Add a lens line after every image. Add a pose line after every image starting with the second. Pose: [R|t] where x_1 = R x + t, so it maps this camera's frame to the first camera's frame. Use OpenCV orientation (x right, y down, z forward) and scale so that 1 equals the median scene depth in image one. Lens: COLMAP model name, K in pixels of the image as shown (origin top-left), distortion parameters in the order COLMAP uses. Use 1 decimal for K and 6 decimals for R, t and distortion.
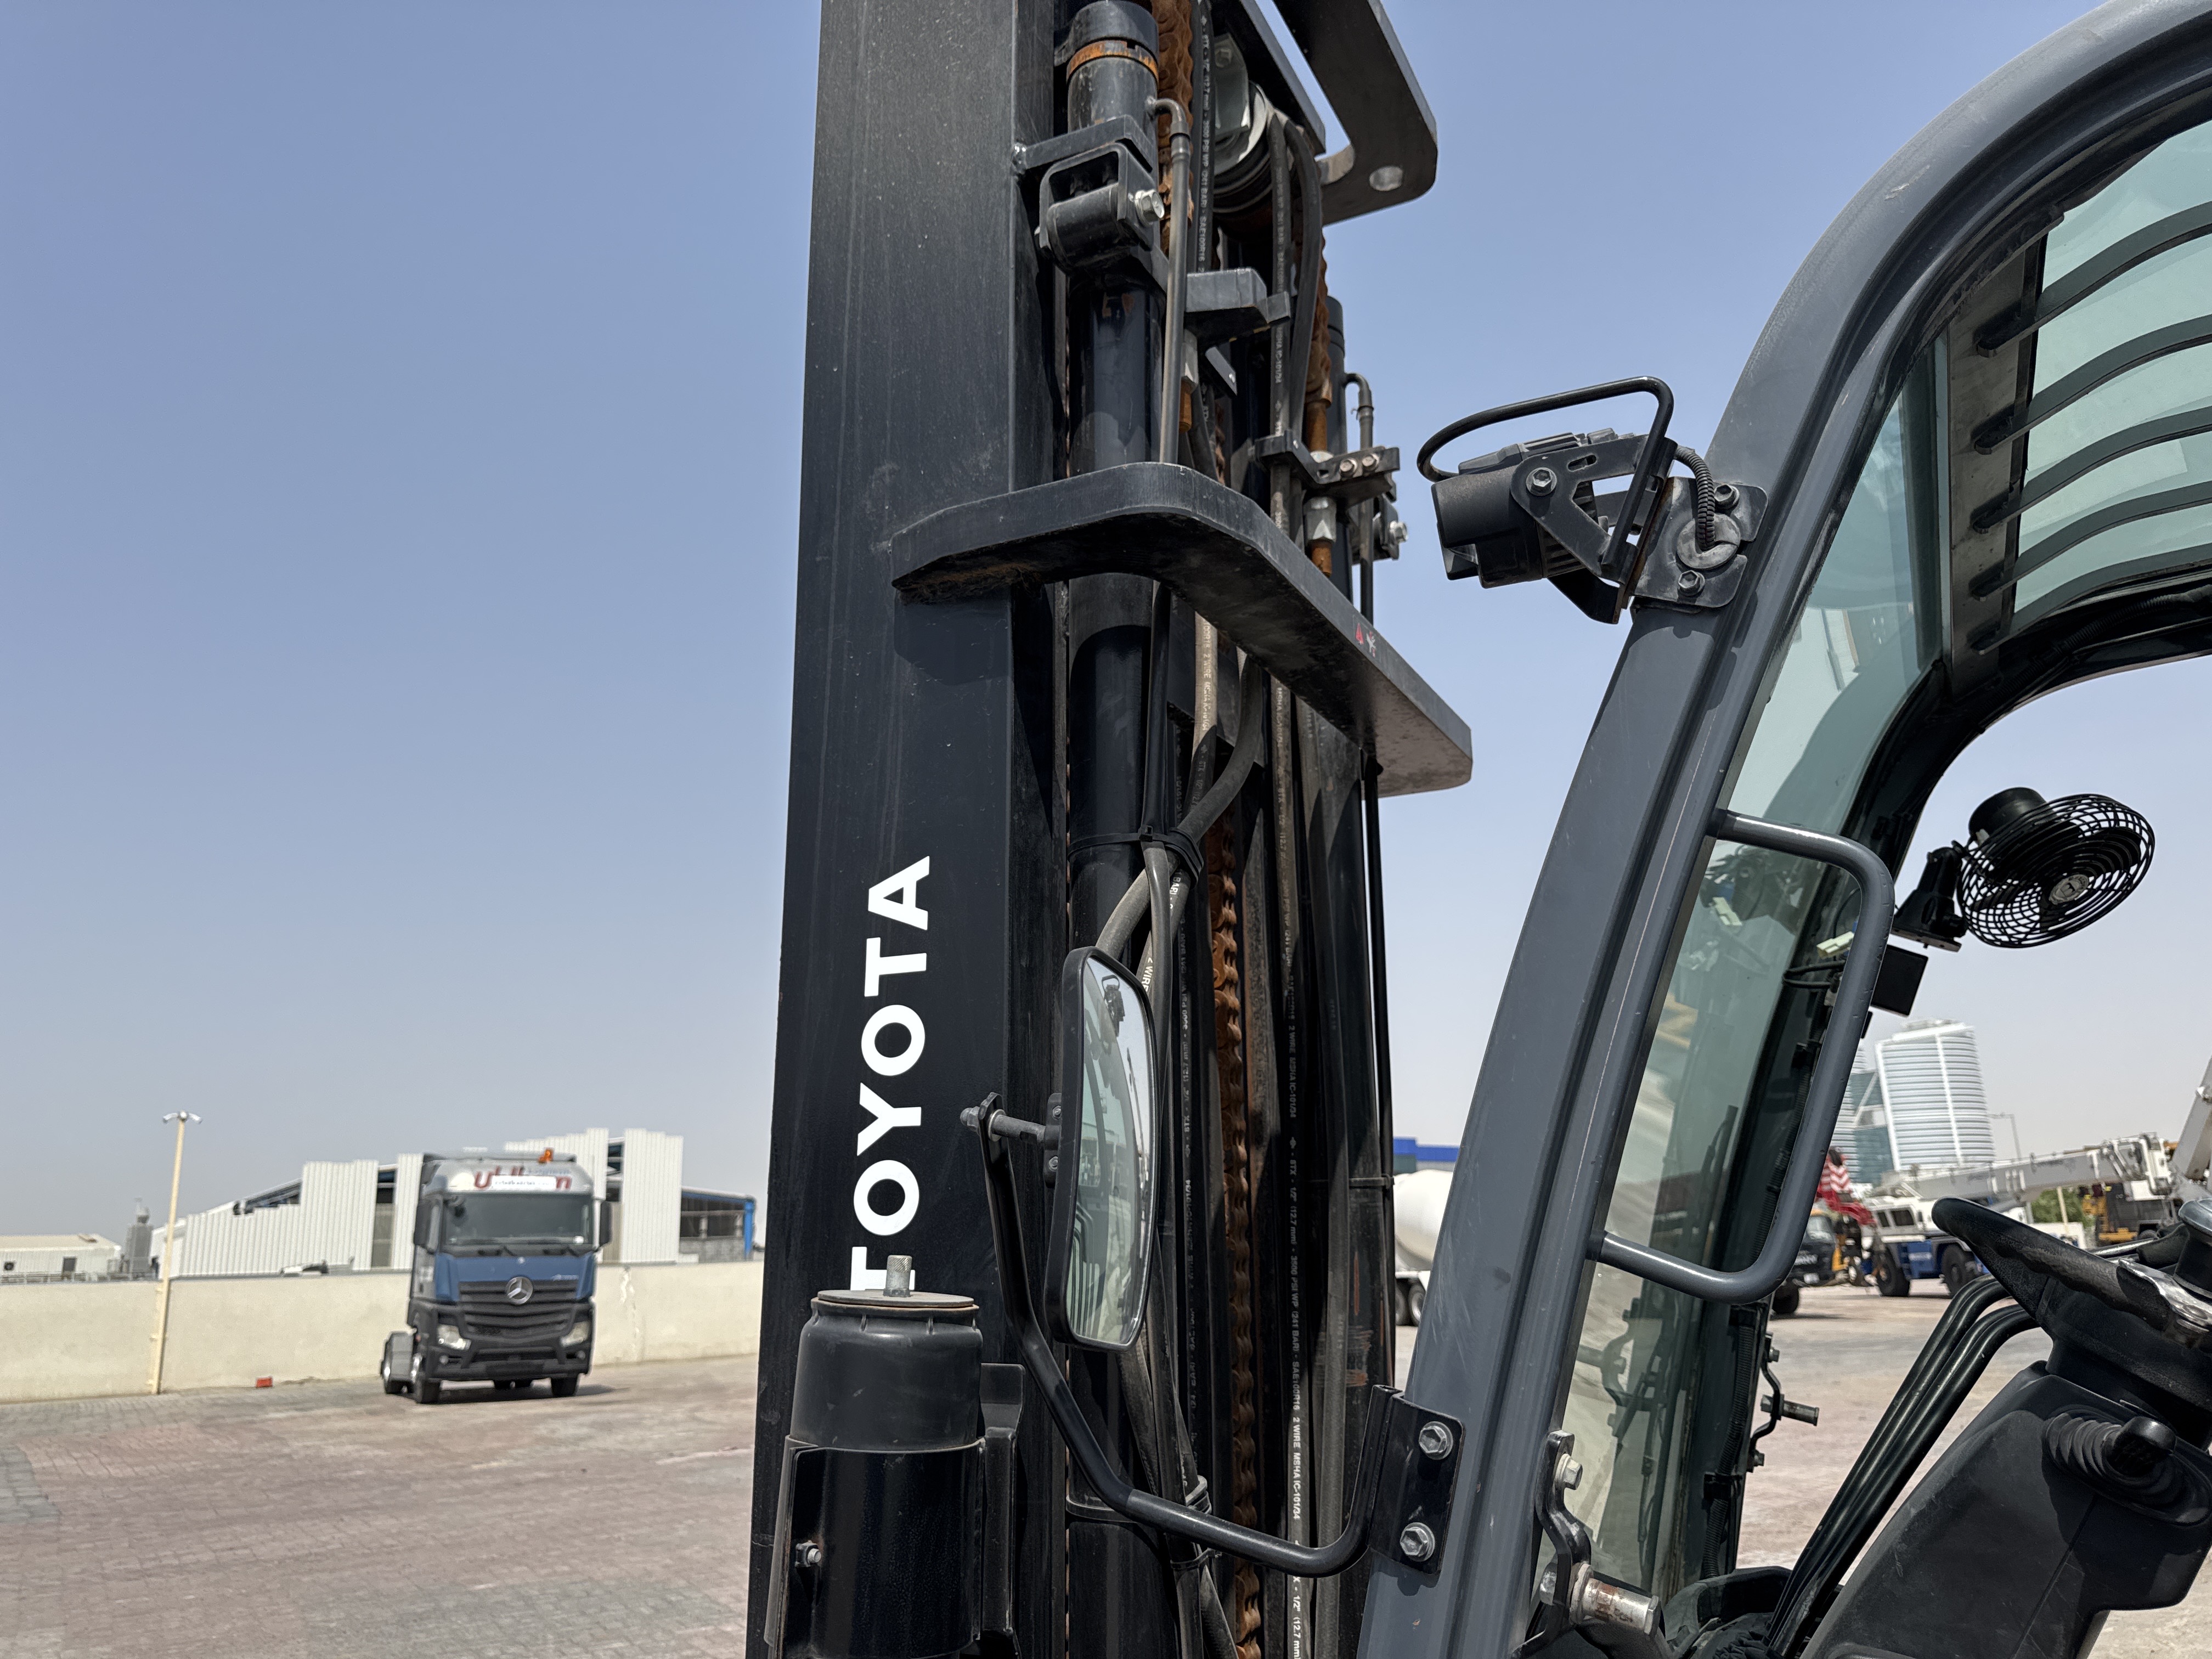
lens RADIAL K [[1663.0, 0, 1106.0], [0, 1663.0, 829.5], [0, 0, 1]] dist [0.156744, -0.265398]
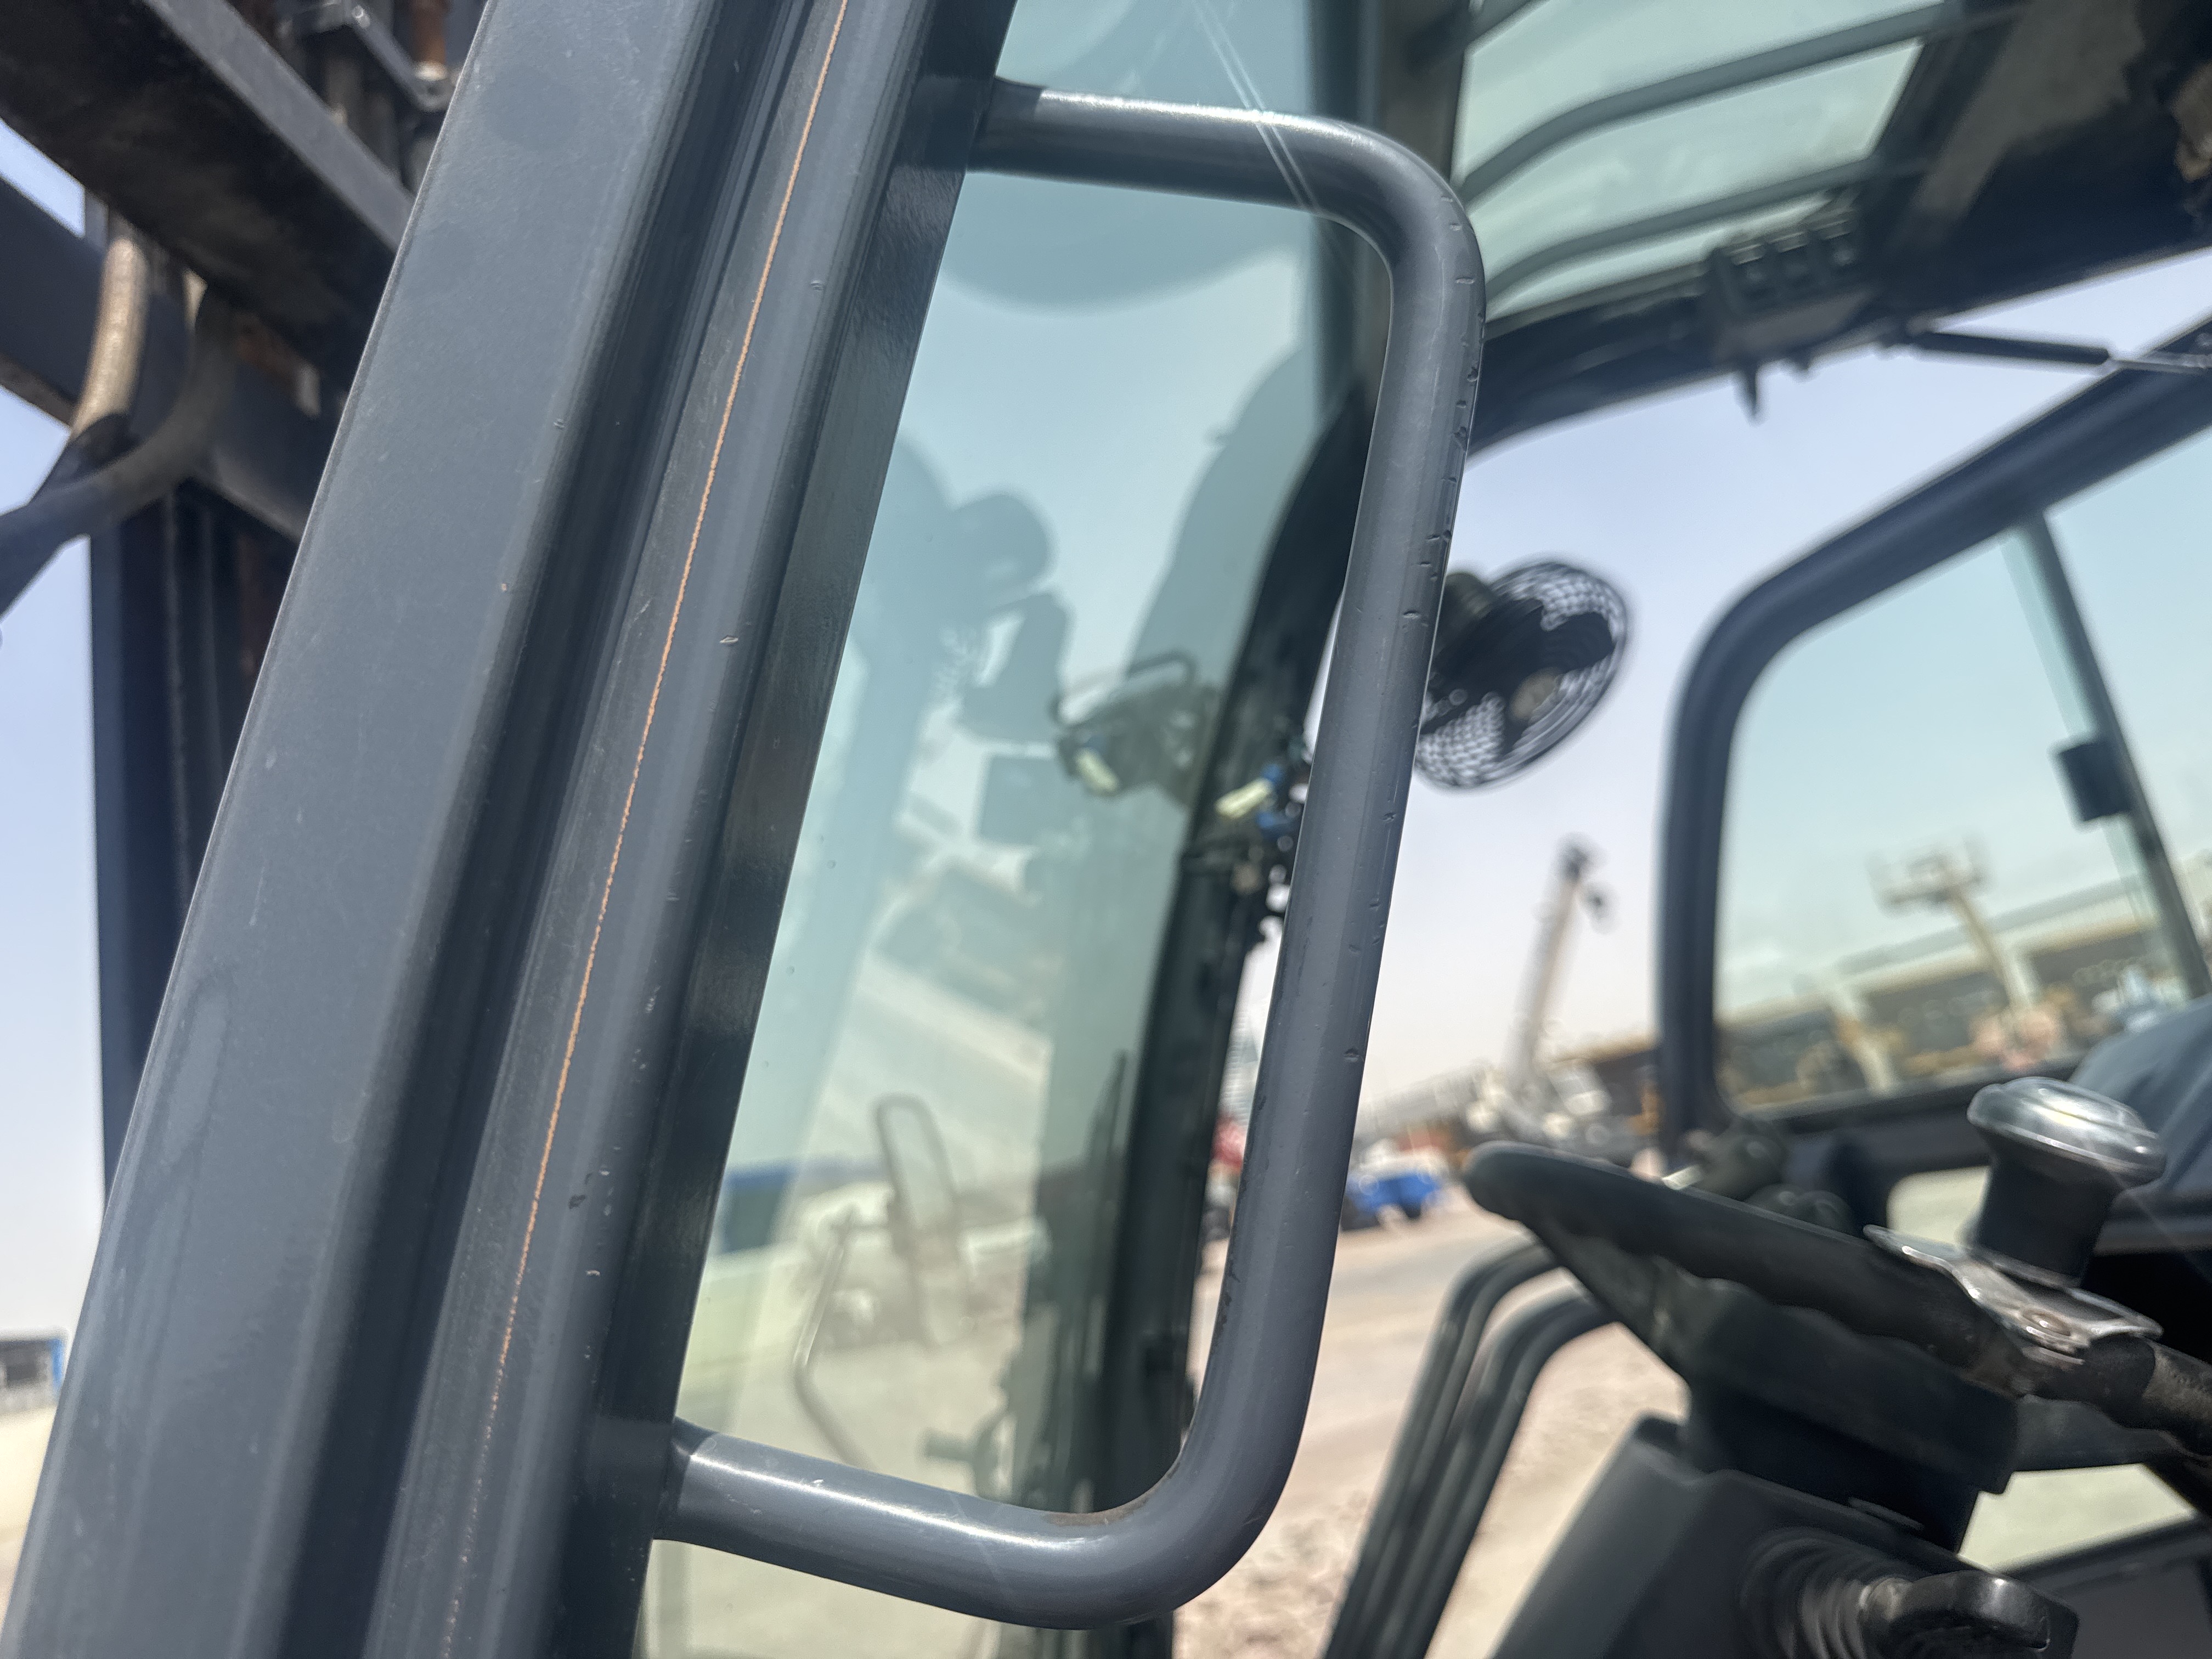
lens RADIAL K [[1663.0, 0, 1106.0], [0, 1663.0, 829.5], [0, 0, 1]] dist [0.156744, -0.265398]
pose [[0.935321, -0.066852, 0.347426, 0.142726], [0.071569, 0.997435, -0.000746, 0.076467], [-0.346485, 0.025563, 0.937707, 0.387542]]
